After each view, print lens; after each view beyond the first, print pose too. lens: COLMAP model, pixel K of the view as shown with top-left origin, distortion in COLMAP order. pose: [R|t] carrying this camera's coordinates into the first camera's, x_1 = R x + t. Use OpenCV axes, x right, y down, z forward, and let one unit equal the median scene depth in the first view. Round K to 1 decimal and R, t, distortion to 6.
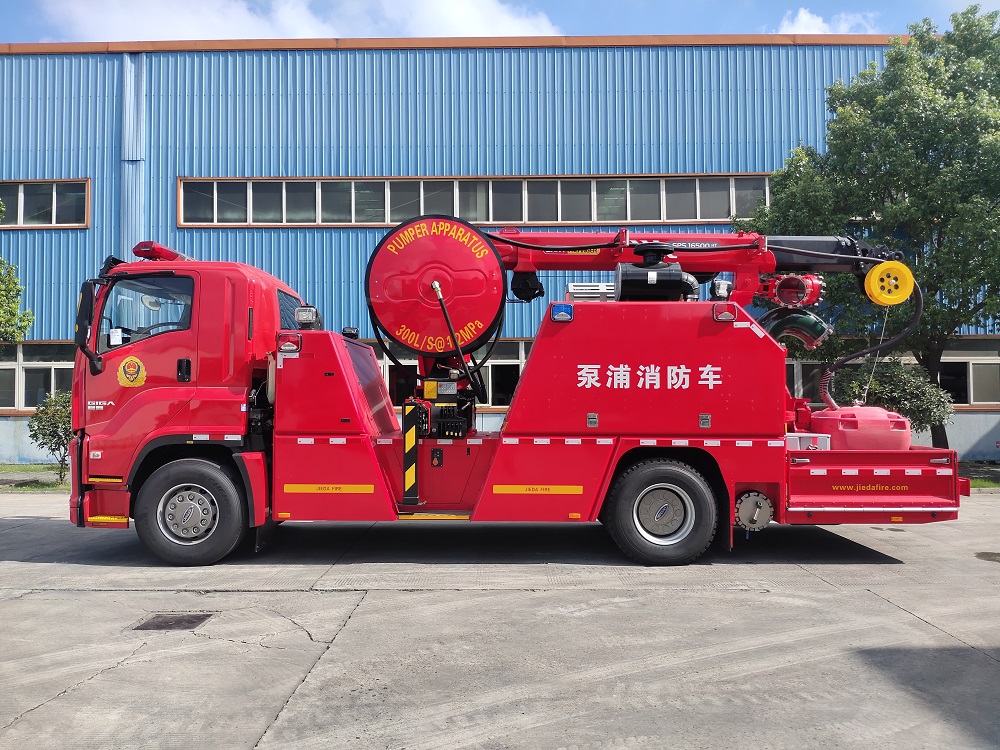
lens RADIAL K [[794.7, 0, 500.0], [0, 794.7, 375.0], [0, 0, 1]] dist [0.050350, -0.108202]
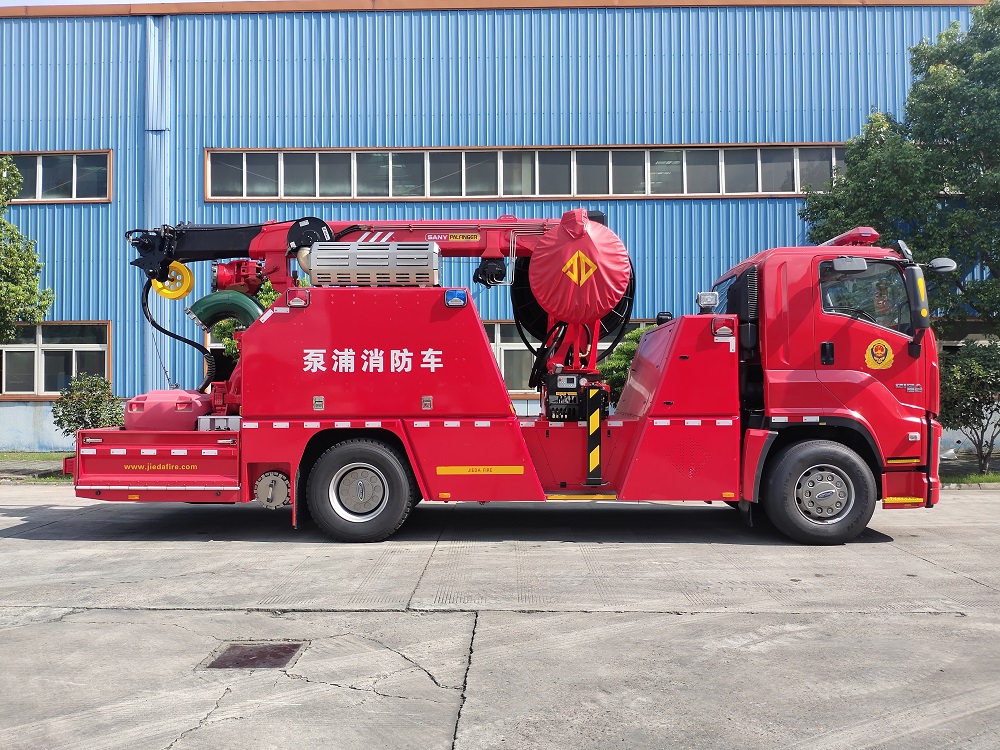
lens RADIAL K [[796.5, 0, 500.0], [0, 796.5, 375.0], [0, 0, 1]] dist [0.046403, -0.104452]
pose [[0.999923, 0.002361, -0.012198, -0.043468], [-0.002160, 0.999862, 0.016479, 0.003560], [0.012236, -0.016452, 0.999790, 0.057354]]
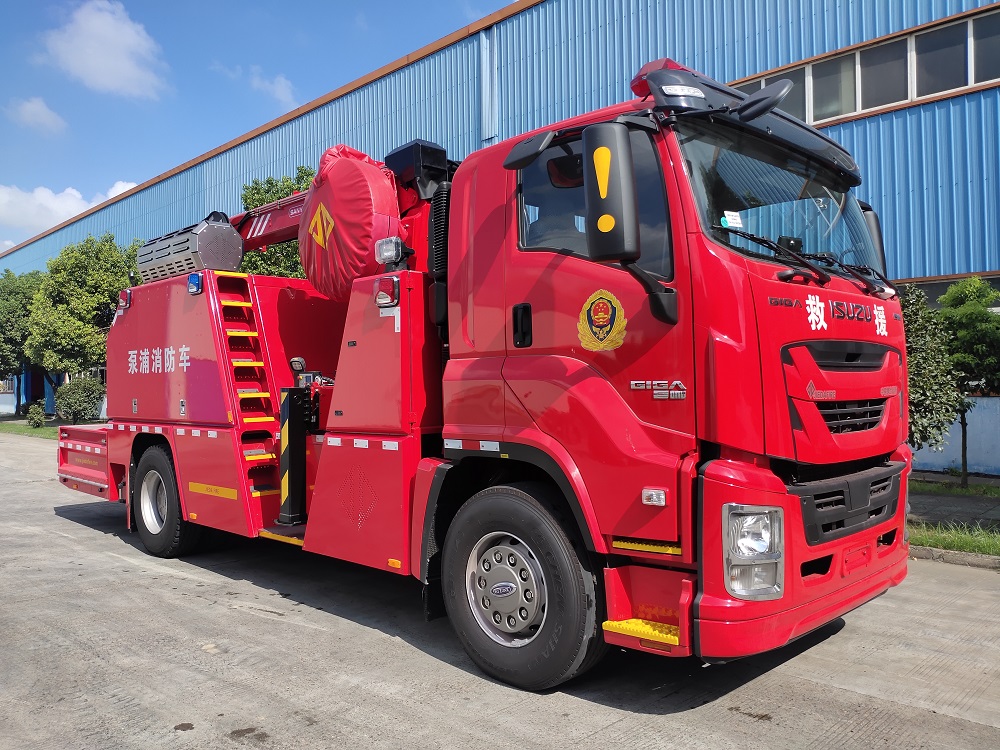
lens RADIAL K [[794.7, 0, 500.0], [0, 794.7, 375.0], [0, 0, 1]] dist [0.050350, -0.108202]
pose [[0.705364, -0.010161, -0.708772, 0.251830], [0.032734, 0.999297, 0.018250, 0.008122], [0.708089, -0.036073, 0.705201, 0.300384]]
